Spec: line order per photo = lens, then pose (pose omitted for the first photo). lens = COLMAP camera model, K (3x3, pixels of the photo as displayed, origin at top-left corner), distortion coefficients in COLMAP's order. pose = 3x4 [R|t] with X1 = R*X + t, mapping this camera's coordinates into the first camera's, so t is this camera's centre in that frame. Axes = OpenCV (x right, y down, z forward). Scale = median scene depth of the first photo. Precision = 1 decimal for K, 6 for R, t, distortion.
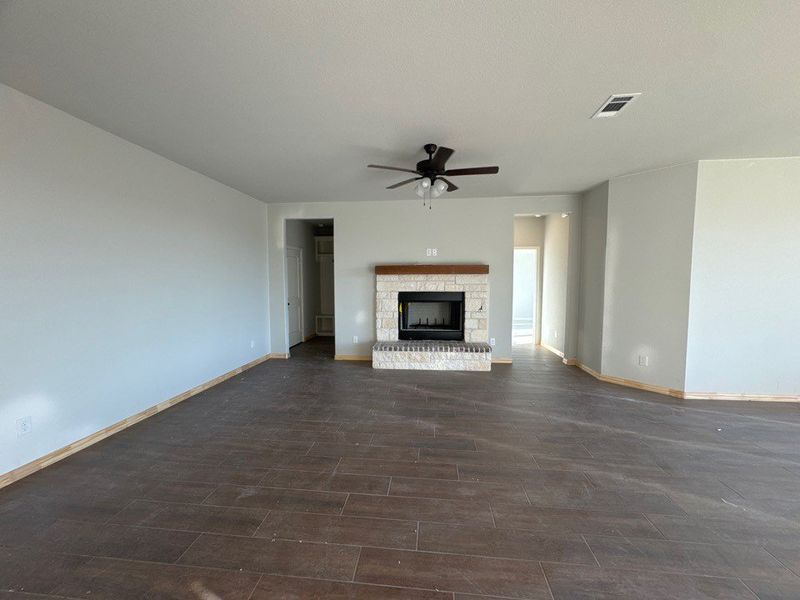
lens RADIAL K [[319.3, 0, 400.0], [0, 319.3, 300.0], [0, 0, 1]] dist [-0.000941, -0.000086]
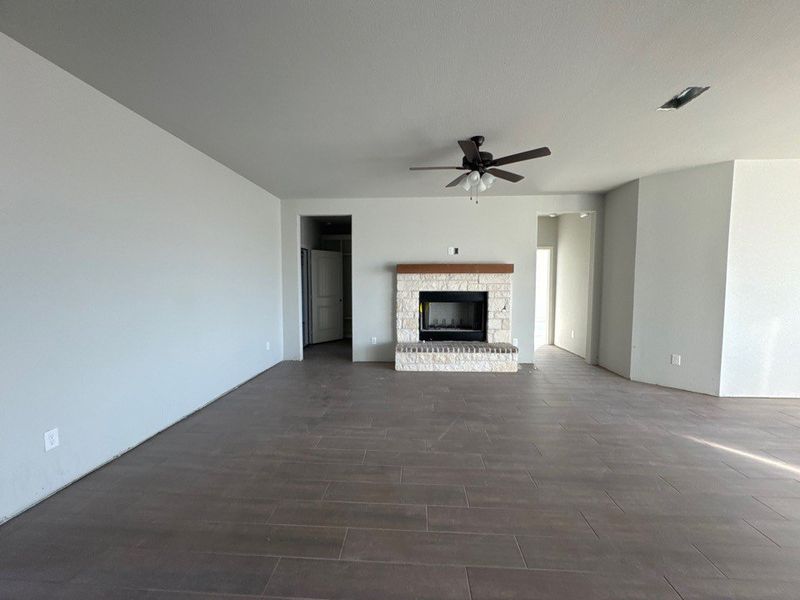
lens RADIAL K [[319.3, 0, 400.0], [0, 319.3, 300.0], [0, 0, 1]] dist [-0.000941, -0.000086]
pose [[0.999036, -0.000027, 0.043900, -0.110079], [0.000323, 0.999977, -0.006733, 0.007401], [-0.043898, 0.006741, 0.999013, 0.032069]]
